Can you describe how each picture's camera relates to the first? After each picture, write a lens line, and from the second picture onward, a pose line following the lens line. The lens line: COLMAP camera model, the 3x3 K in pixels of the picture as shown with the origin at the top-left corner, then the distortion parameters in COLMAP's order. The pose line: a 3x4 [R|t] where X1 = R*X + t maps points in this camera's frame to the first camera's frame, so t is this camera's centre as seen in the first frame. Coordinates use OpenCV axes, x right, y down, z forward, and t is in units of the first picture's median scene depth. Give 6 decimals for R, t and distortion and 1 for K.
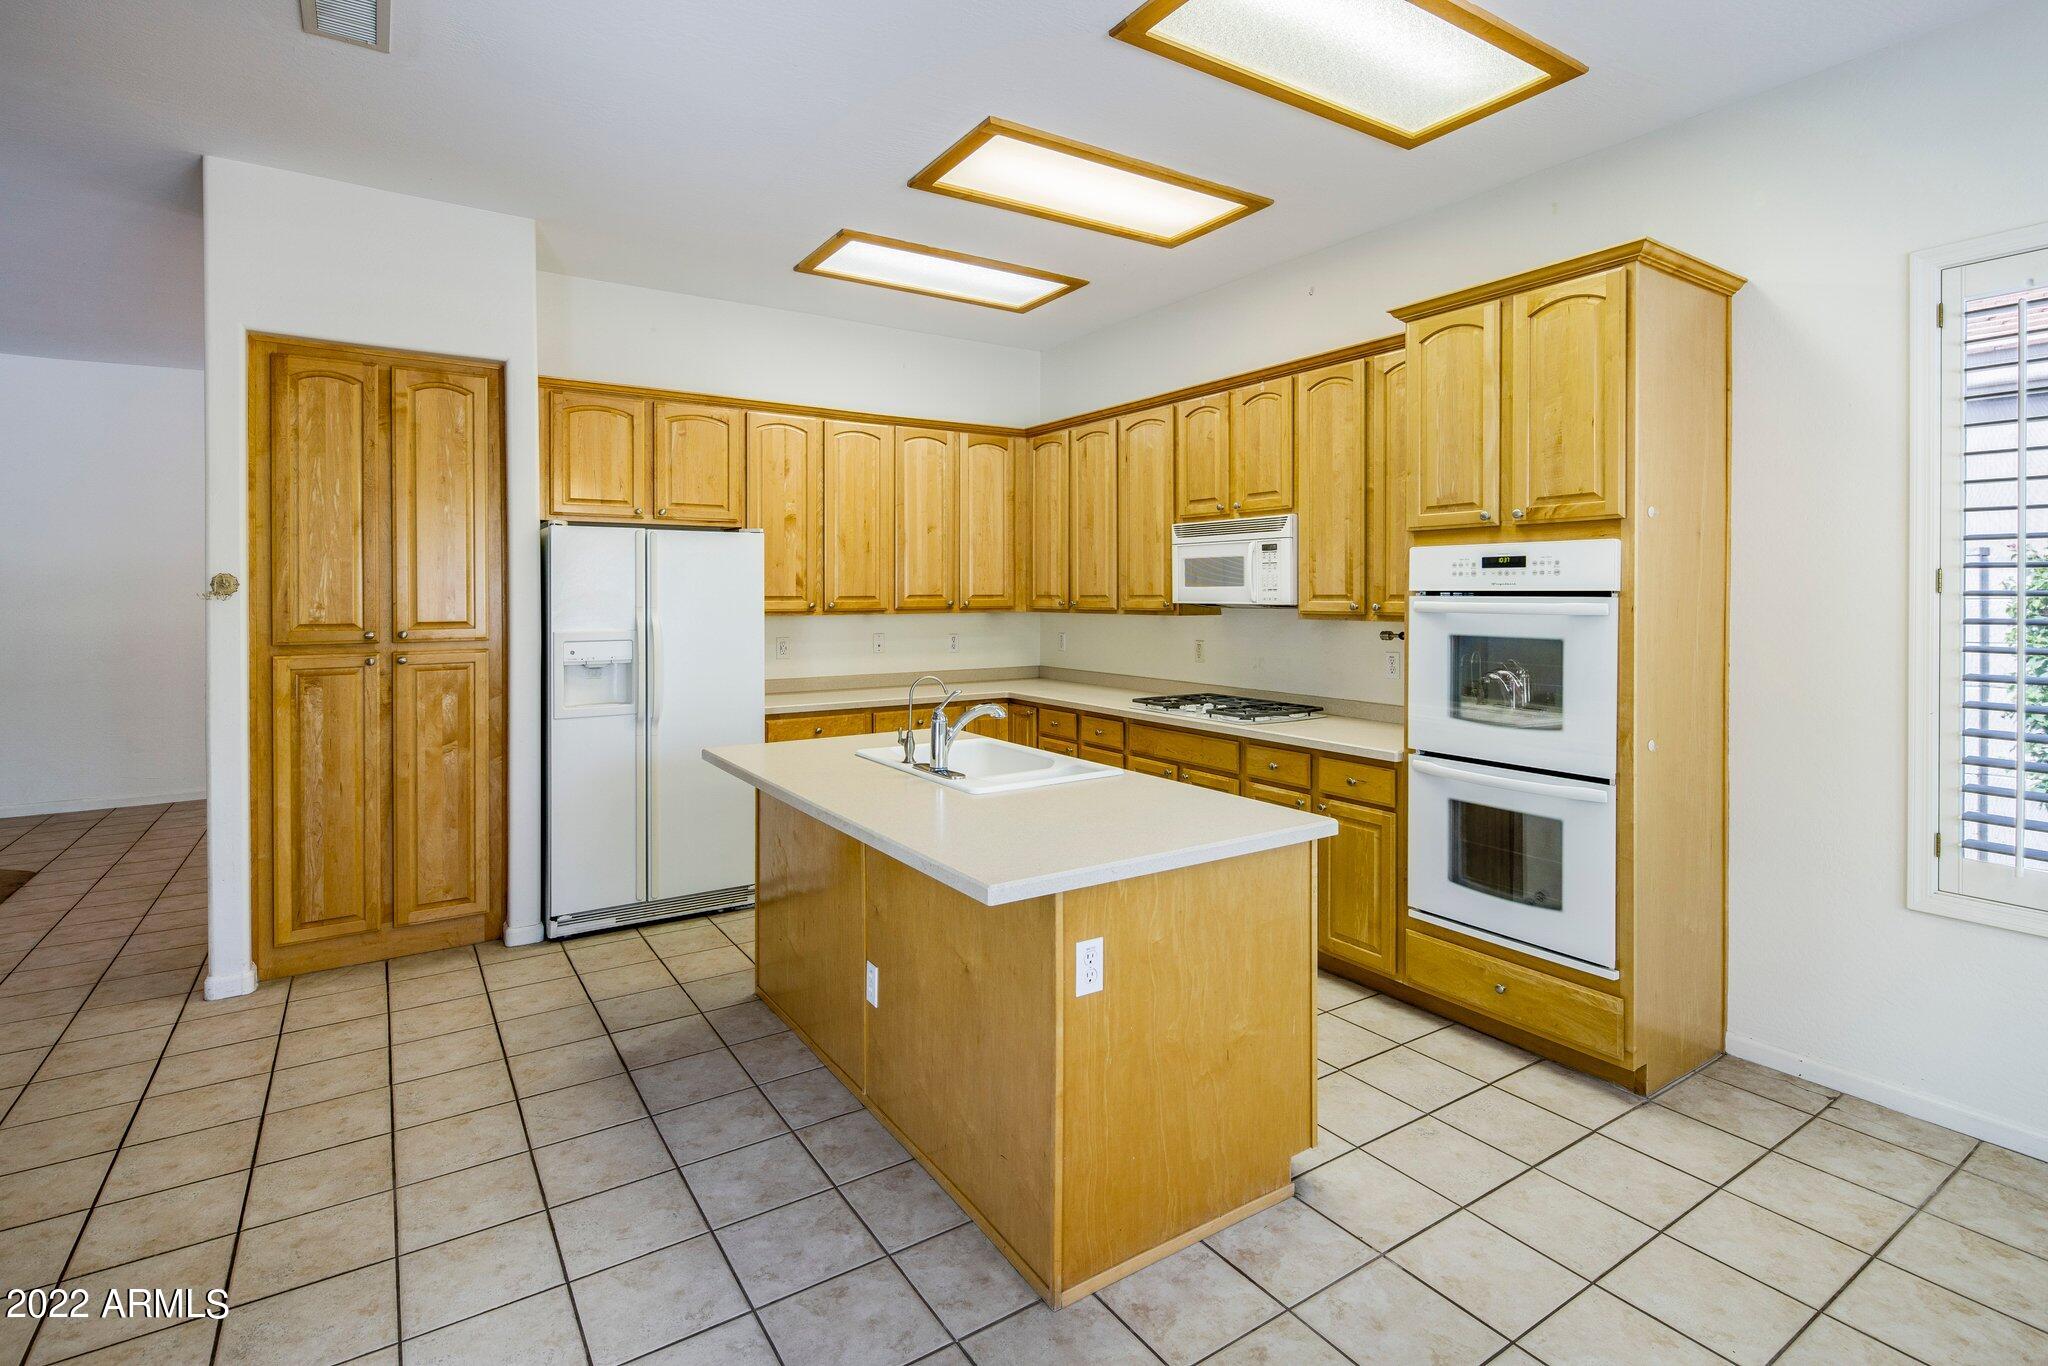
lens RADIAL K [[984.3, 0, 1046.6], [0, 984.3, 598.1], [0, 0, 1]] dist [-0.002681, -0.001707]
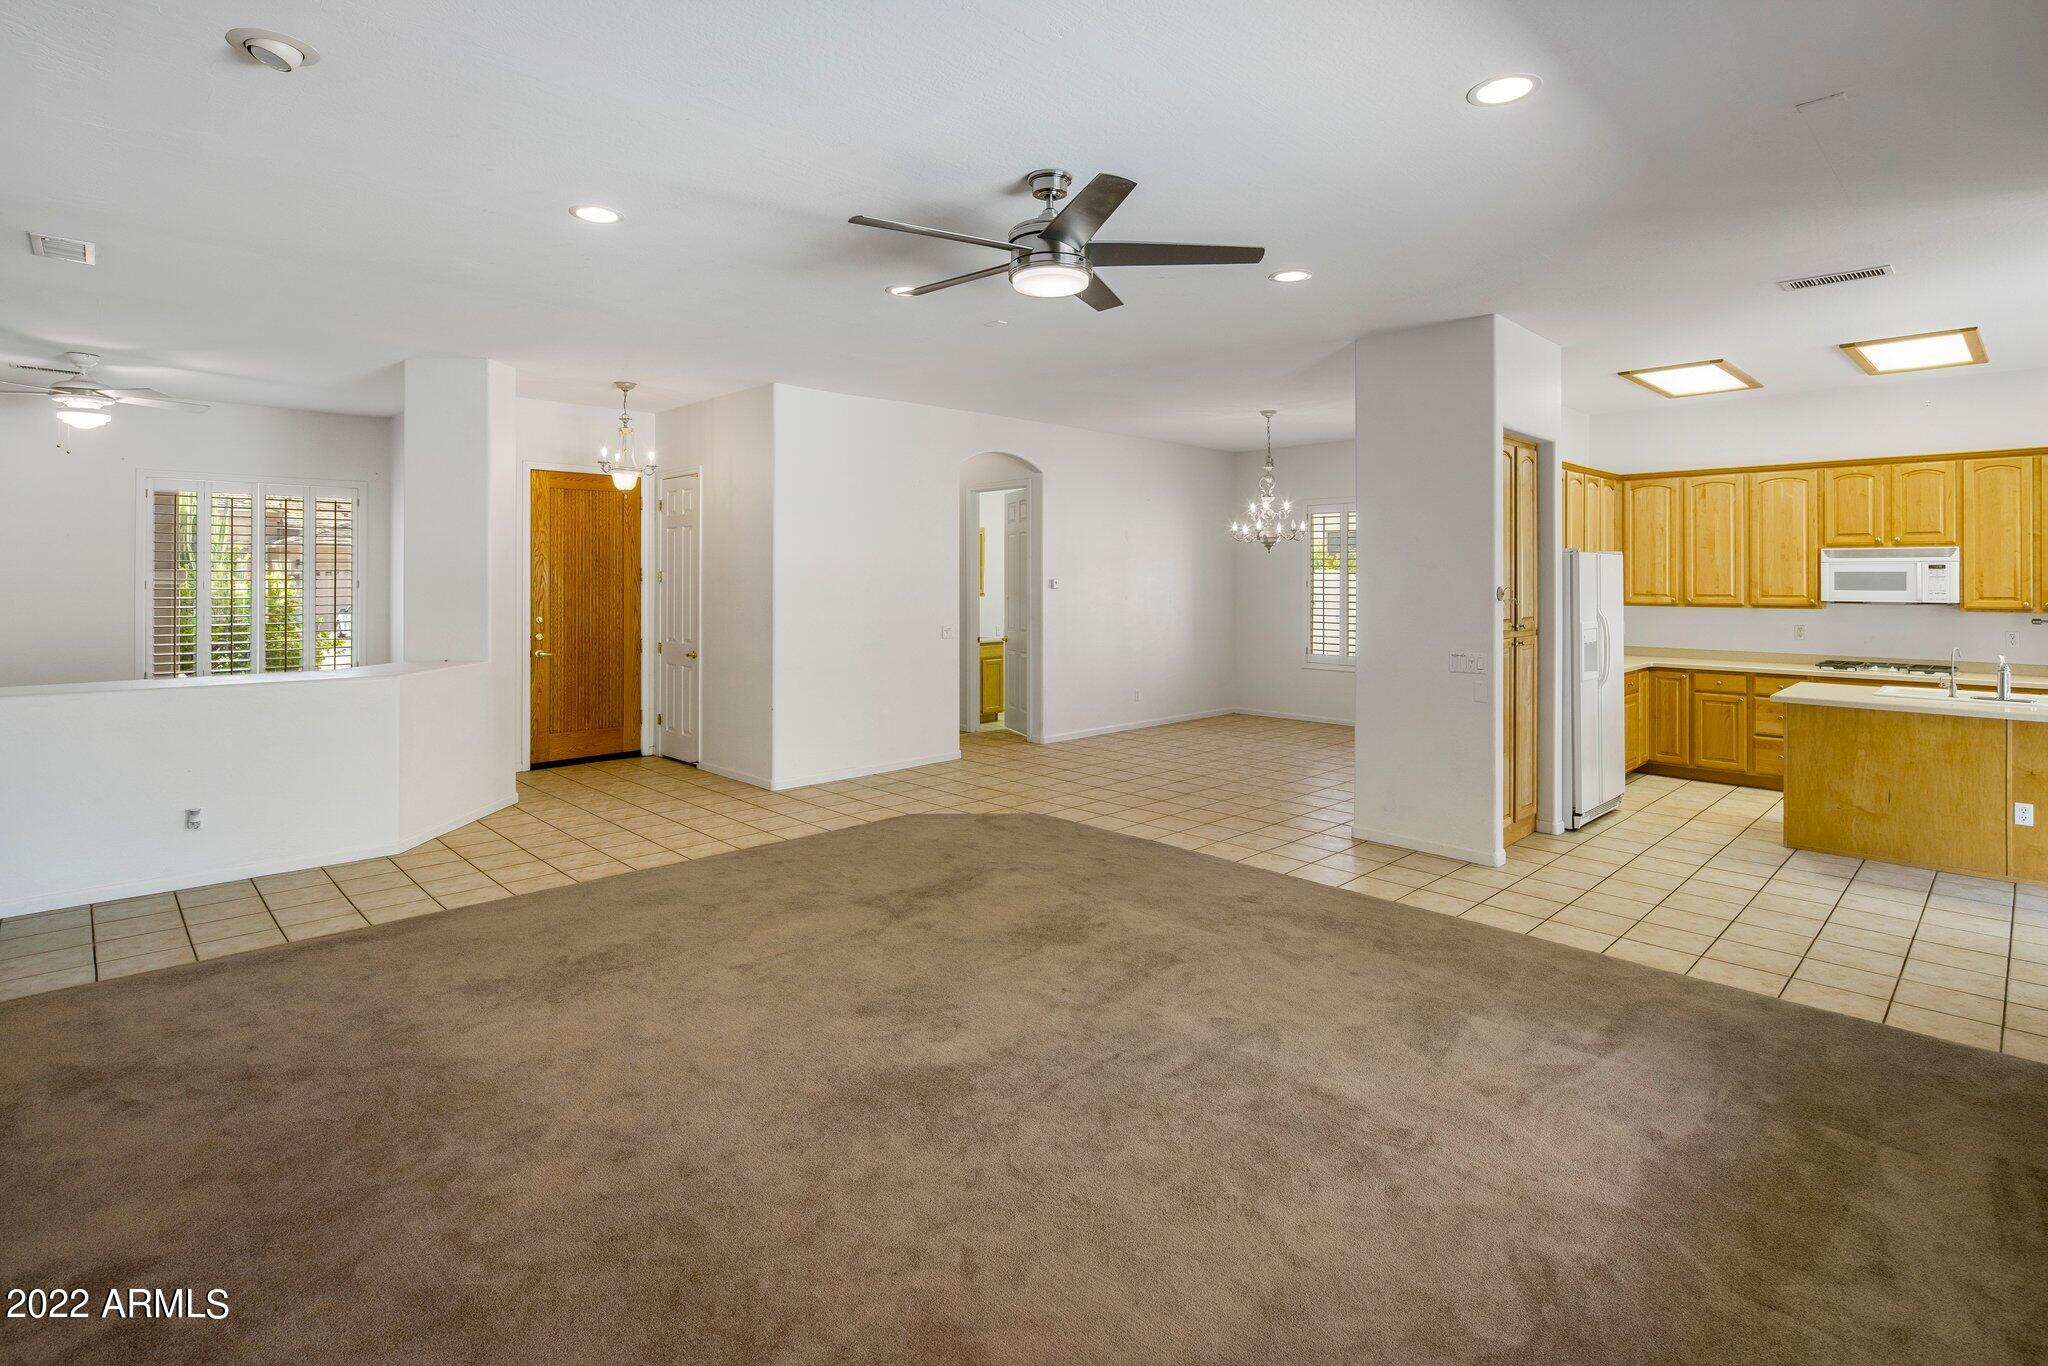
lens RADIAL K [[984.3, 0, 1019.4], [0, 984.3, 572.0], [0, 0, 1]] dist [-0.002681, -0.001707]
pose [[0.985573, 0.001309, 0.169243, -1.615629], [0.000124, 0.999964, -0.008456, -0.031707], [-0.169248, 0.008355, 0.985538, -0.341209]]
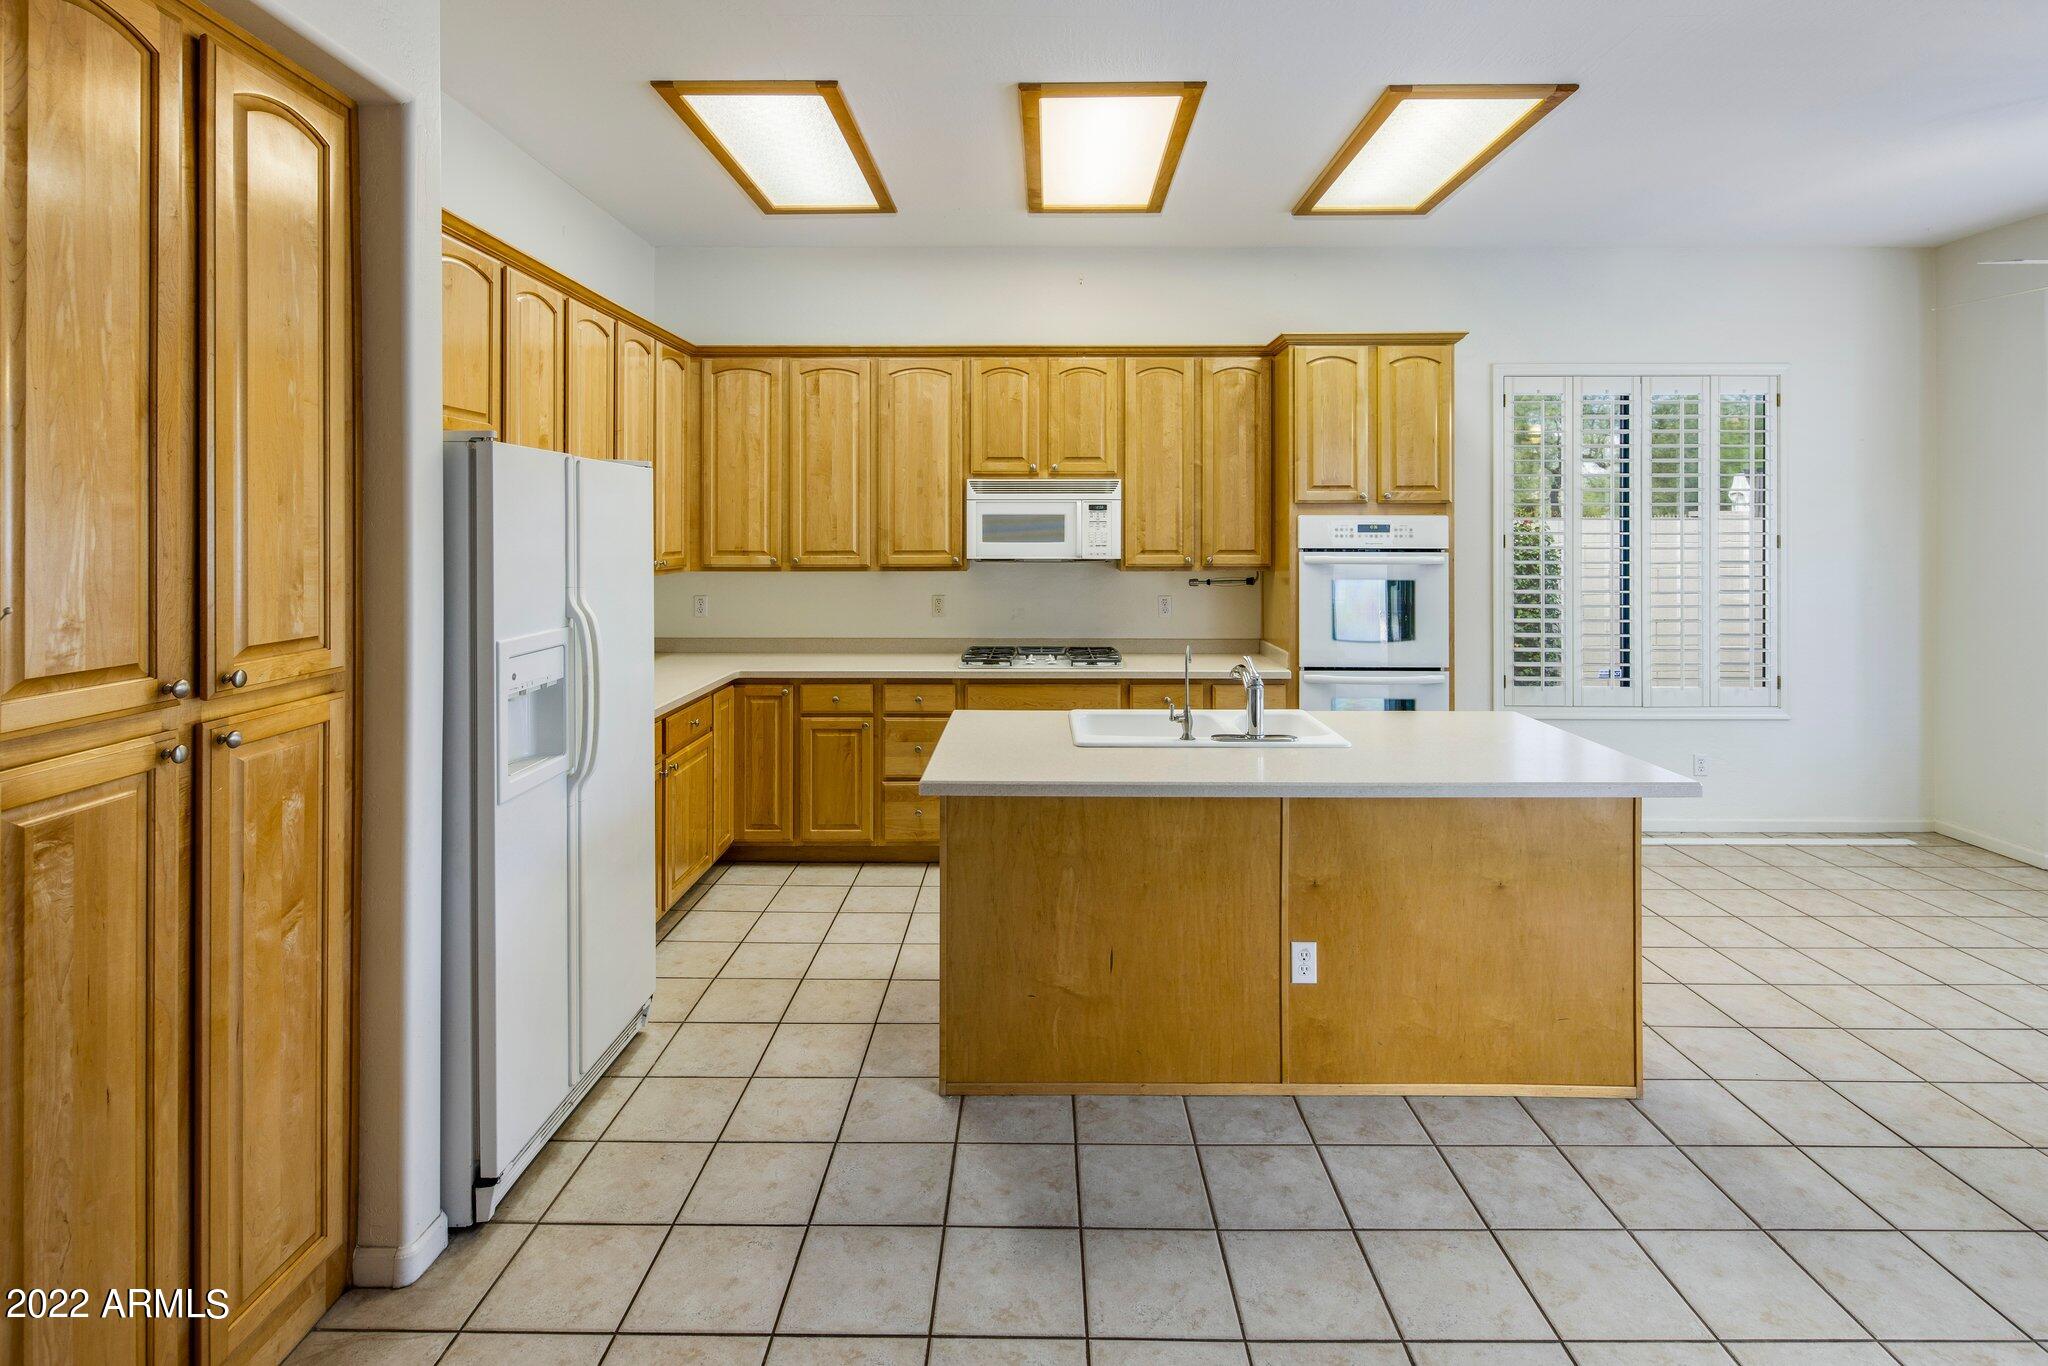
lens RADIAL K [[984.3, 0, 1028.6], [0, 984.3, 524.8], [0, 0, 1]] dist [-0.002681, -0.001707]
pose [[0.568098, 0.005603, 0.822942, -0.784282], [0.003574, 0.999951, -0.009275, -0.023377], [-0.822953, 0.008211, 0.568050, 0.459931]]
